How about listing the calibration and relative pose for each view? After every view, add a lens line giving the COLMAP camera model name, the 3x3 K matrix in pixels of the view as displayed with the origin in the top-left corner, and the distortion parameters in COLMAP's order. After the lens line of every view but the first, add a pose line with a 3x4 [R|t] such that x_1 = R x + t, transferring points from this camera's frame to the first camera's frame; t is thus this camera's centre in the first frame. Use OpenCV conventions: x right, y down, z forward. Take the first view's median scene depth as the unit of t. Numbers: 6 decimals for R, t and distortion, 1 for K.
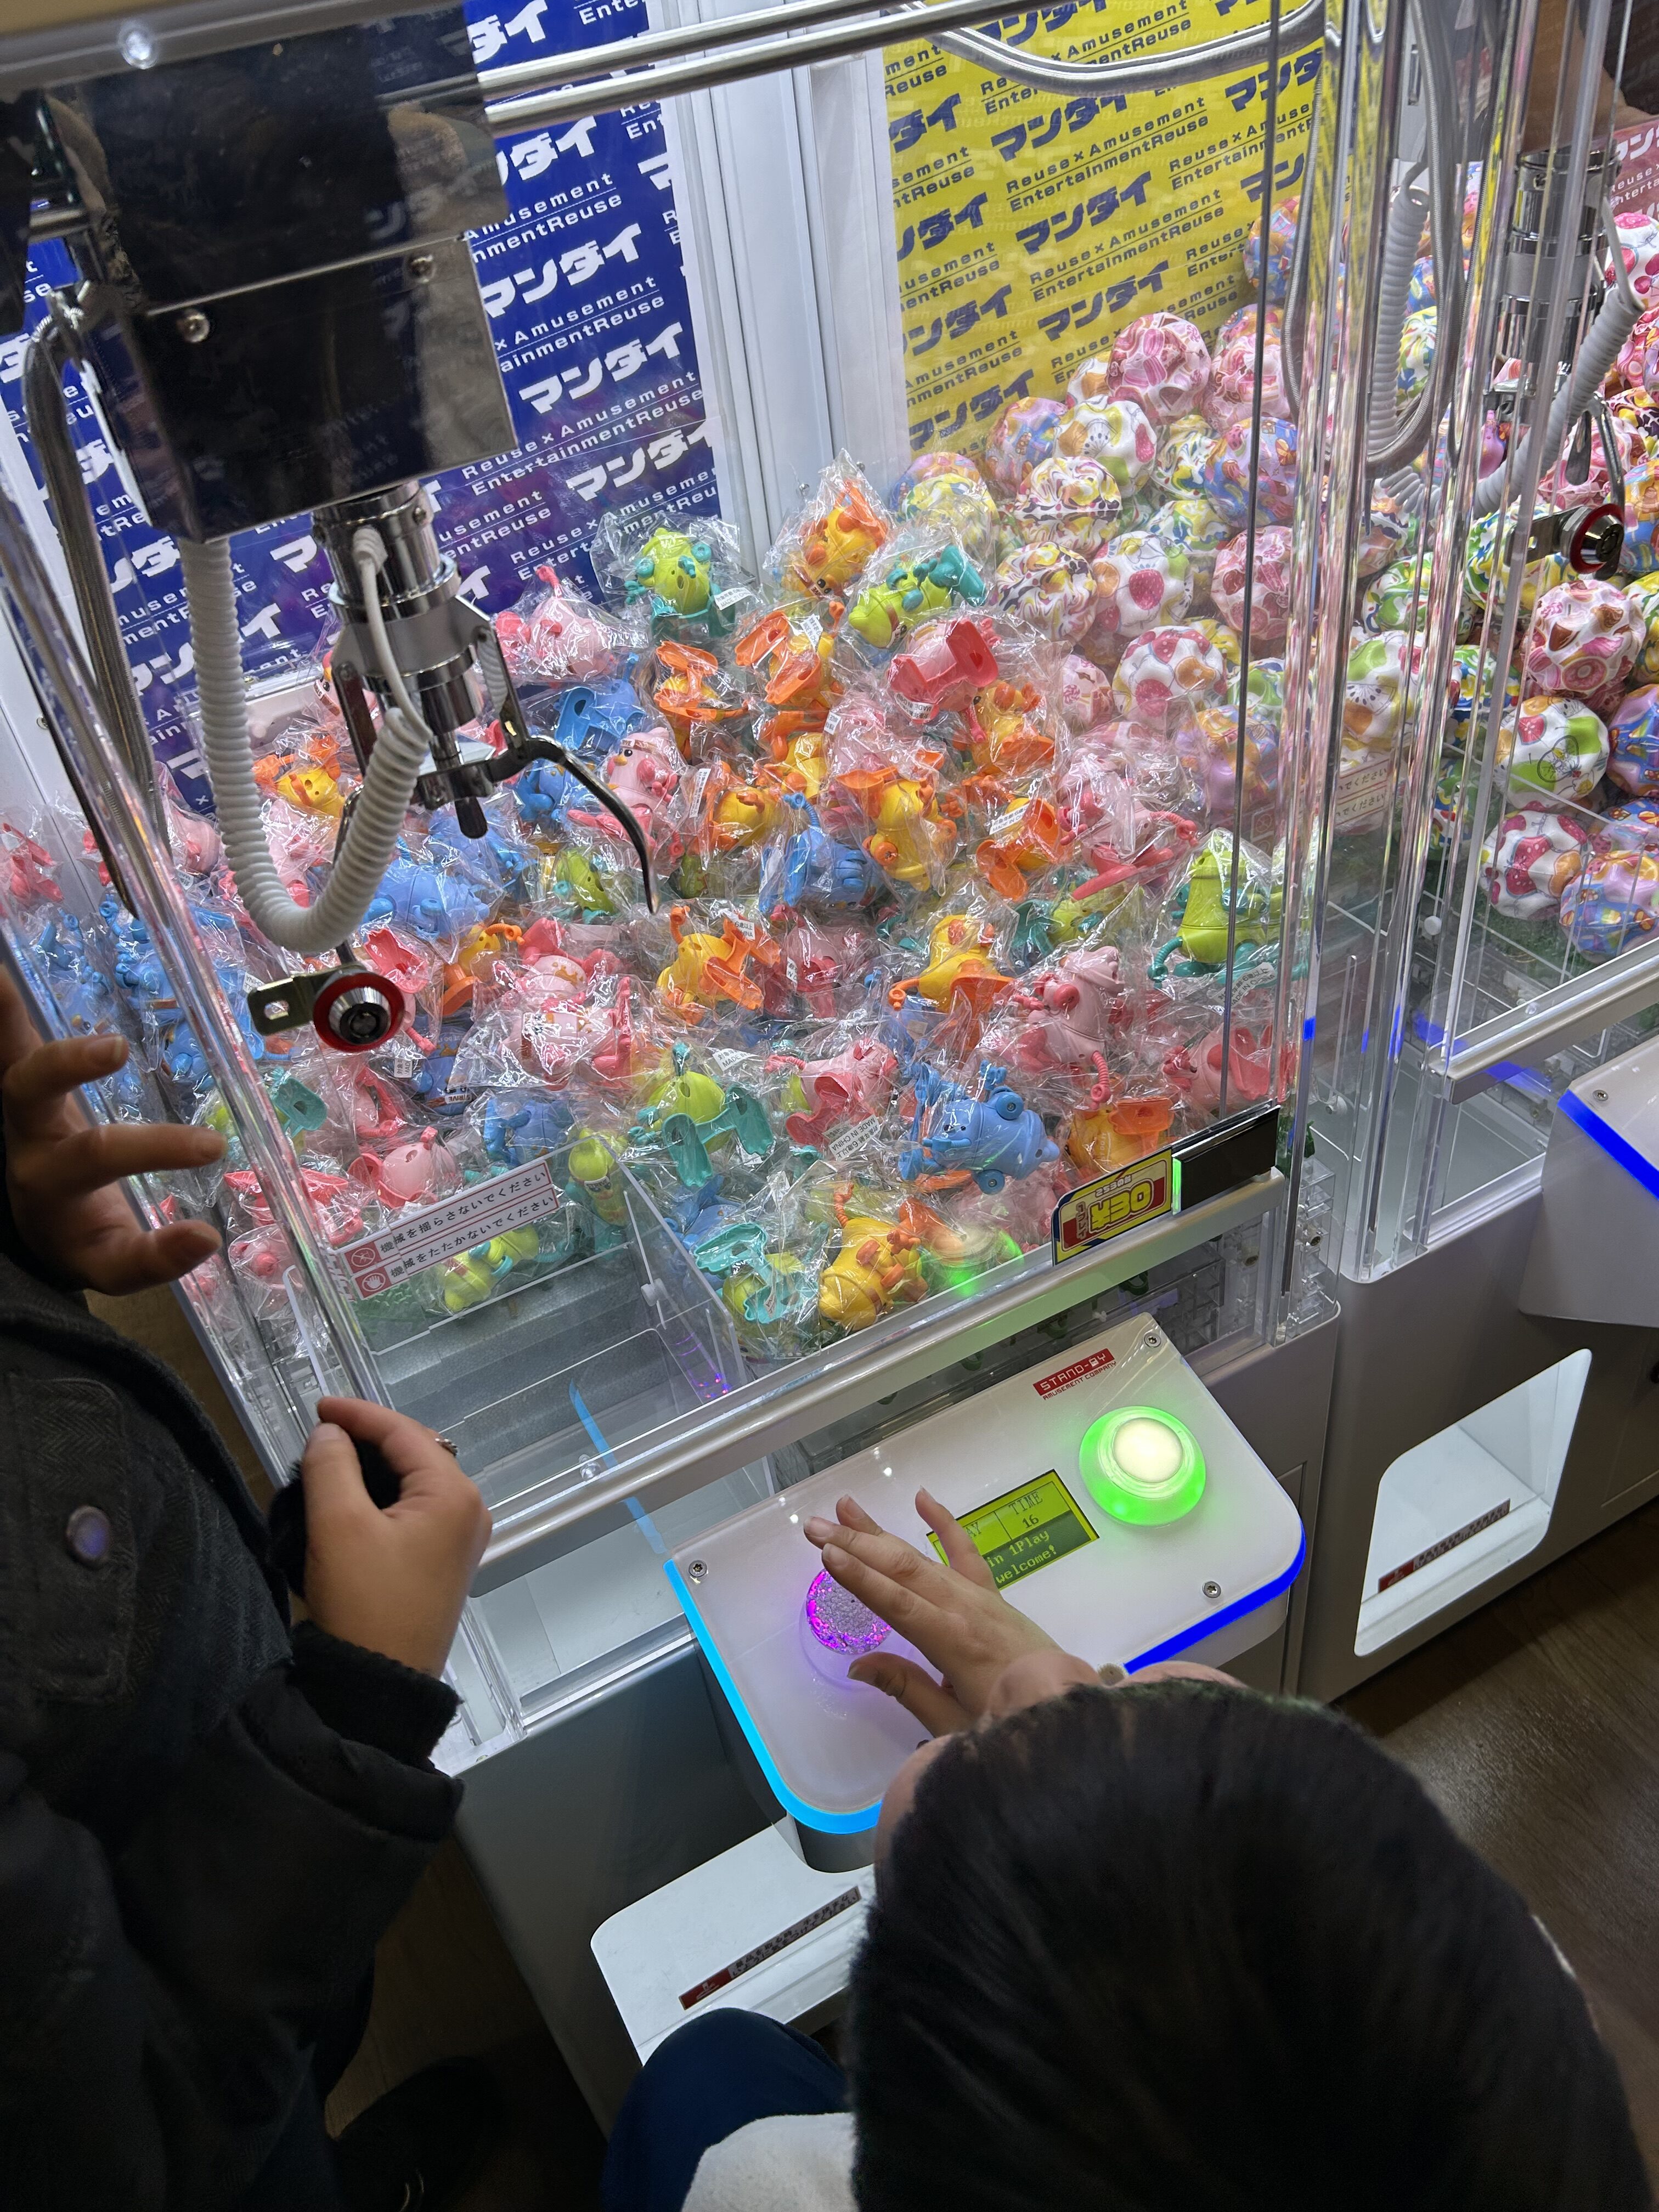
lens RADIAL K [[1719.3, 0, 824.1], [0, 1719.3, 1100.5], [0, 0, 1]] dist [0.024924, -0.030577]
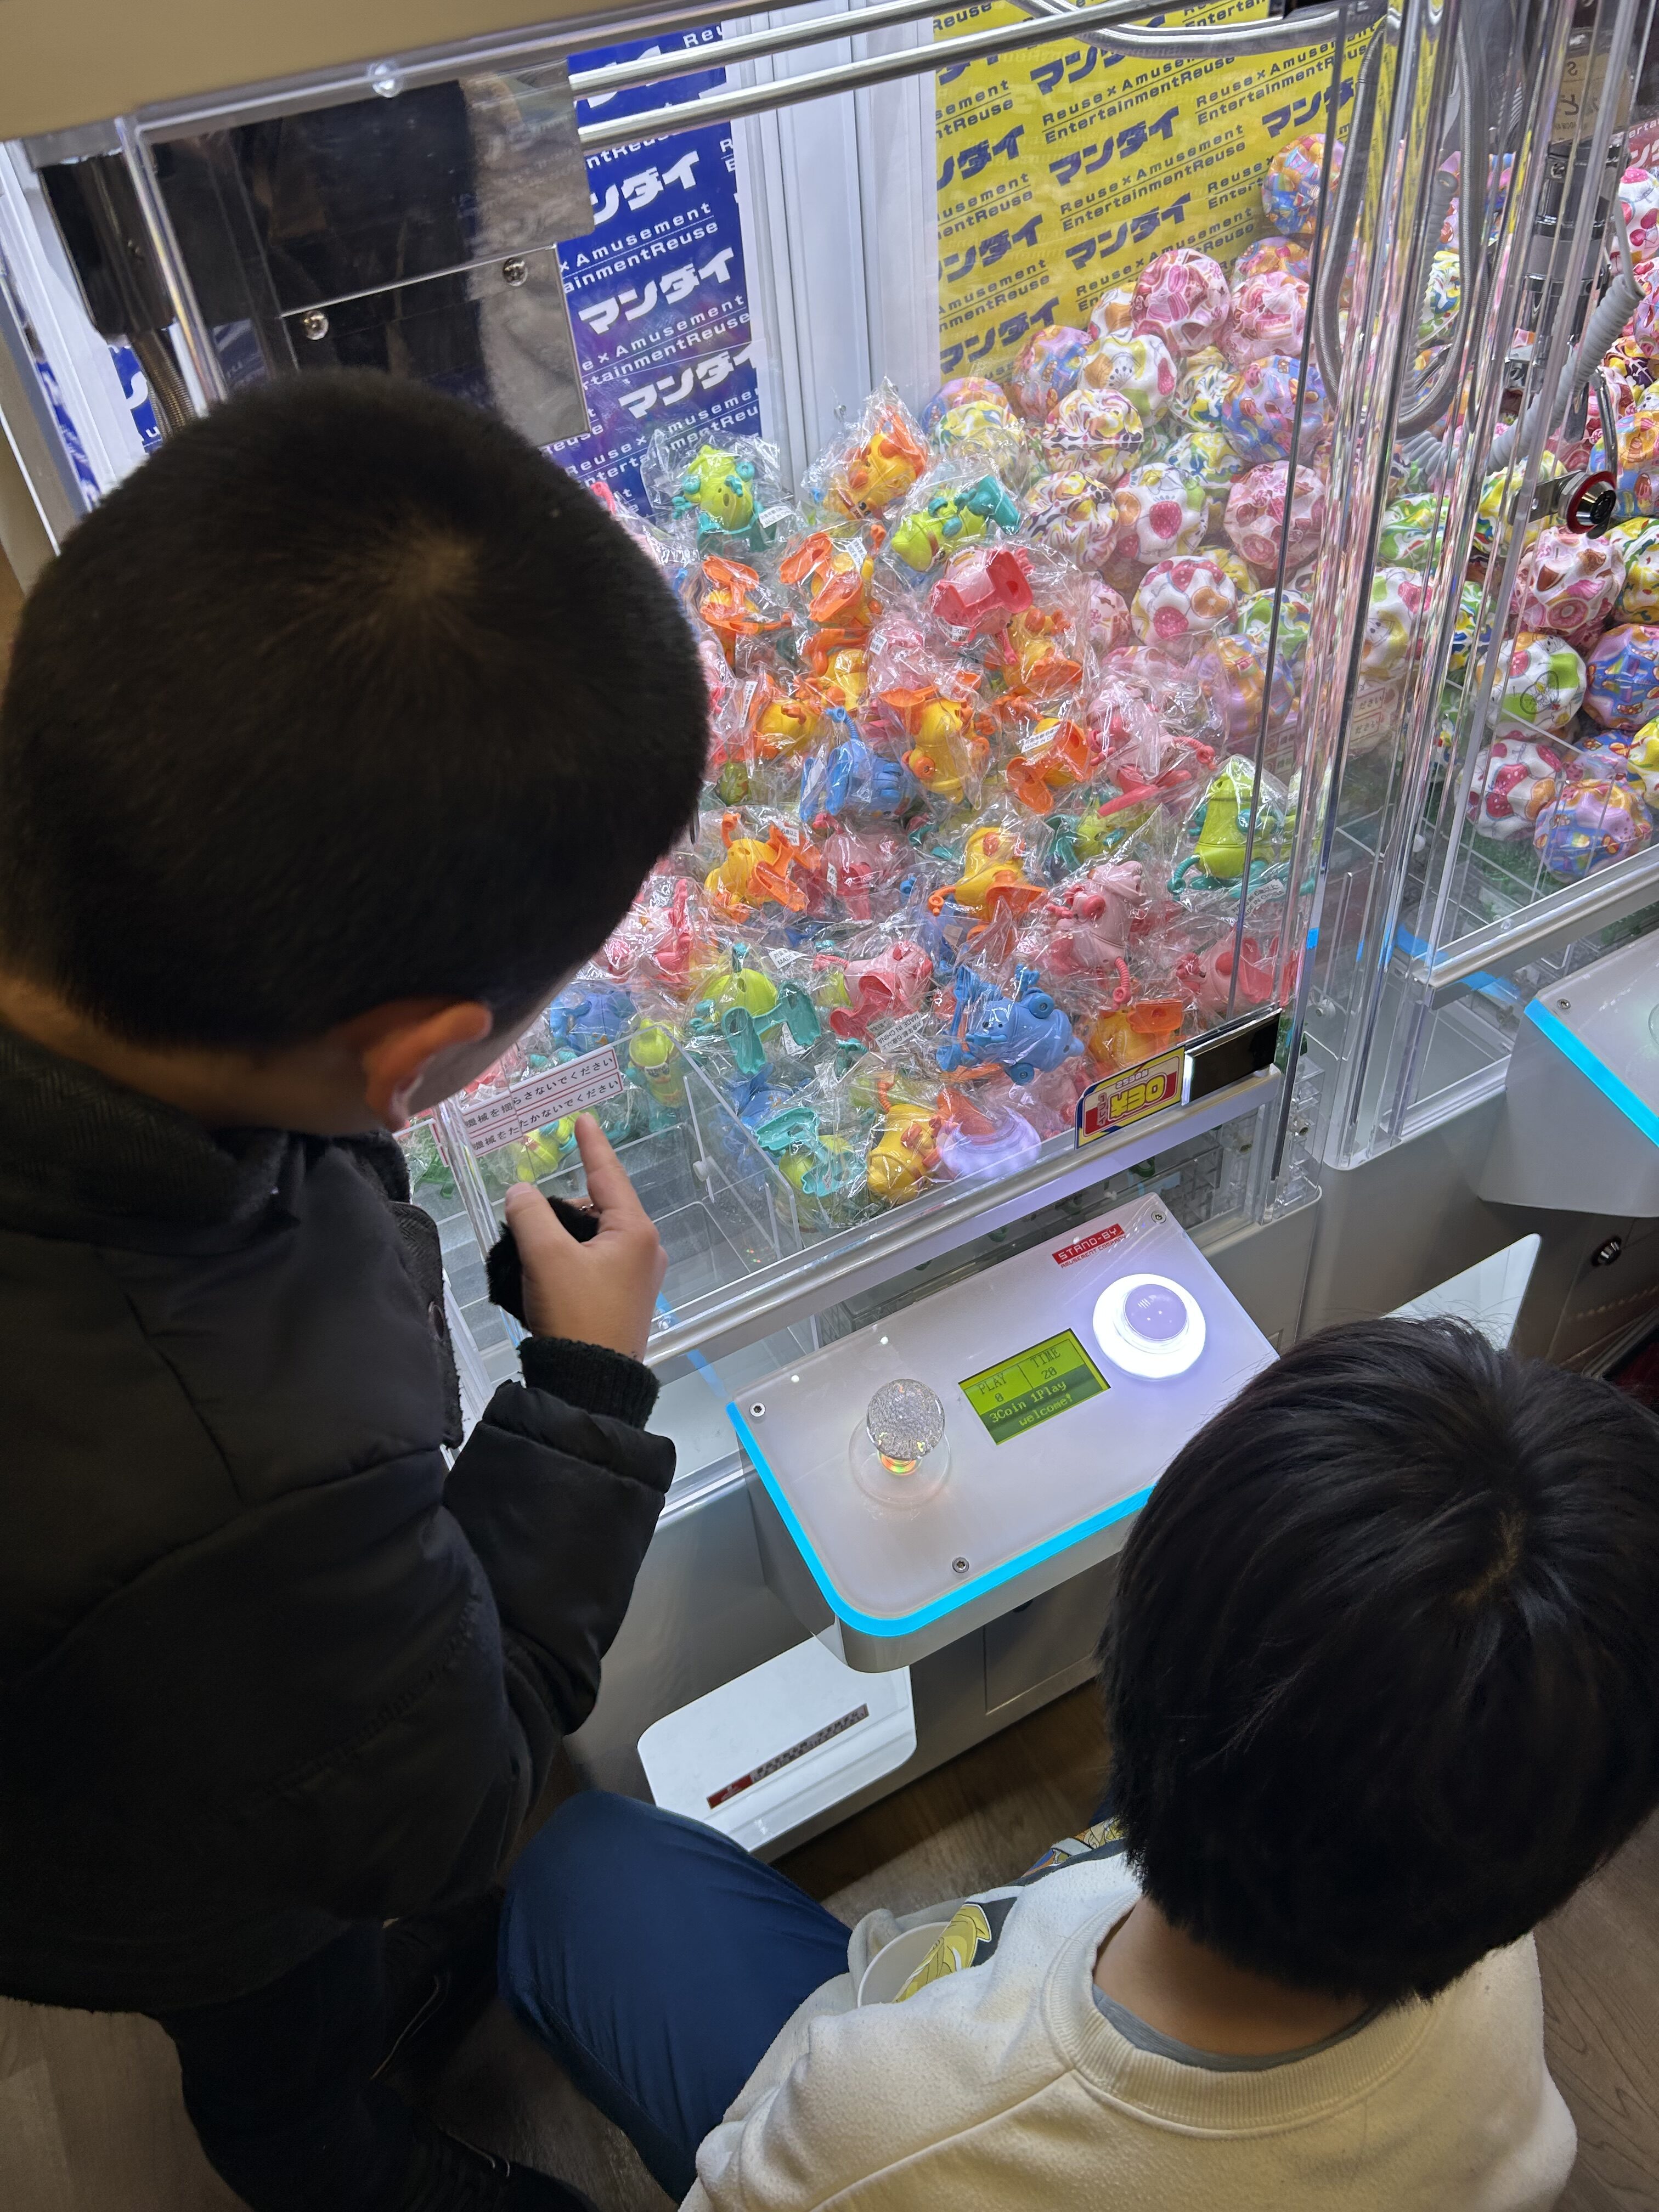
lens RADIAL K [[1719.3, 0, 825.2], [0, 1719.3, 1113.1], [0, 0, 1]] dist [0.024924, -0.030577]
pose [[0.999350, 0.015865, 0.032368, -0.054838], [-0.018168, 0.997229, 0.072138, -0.004123], [-0.031134, -0.072679, 0.996869, -0.087660]]
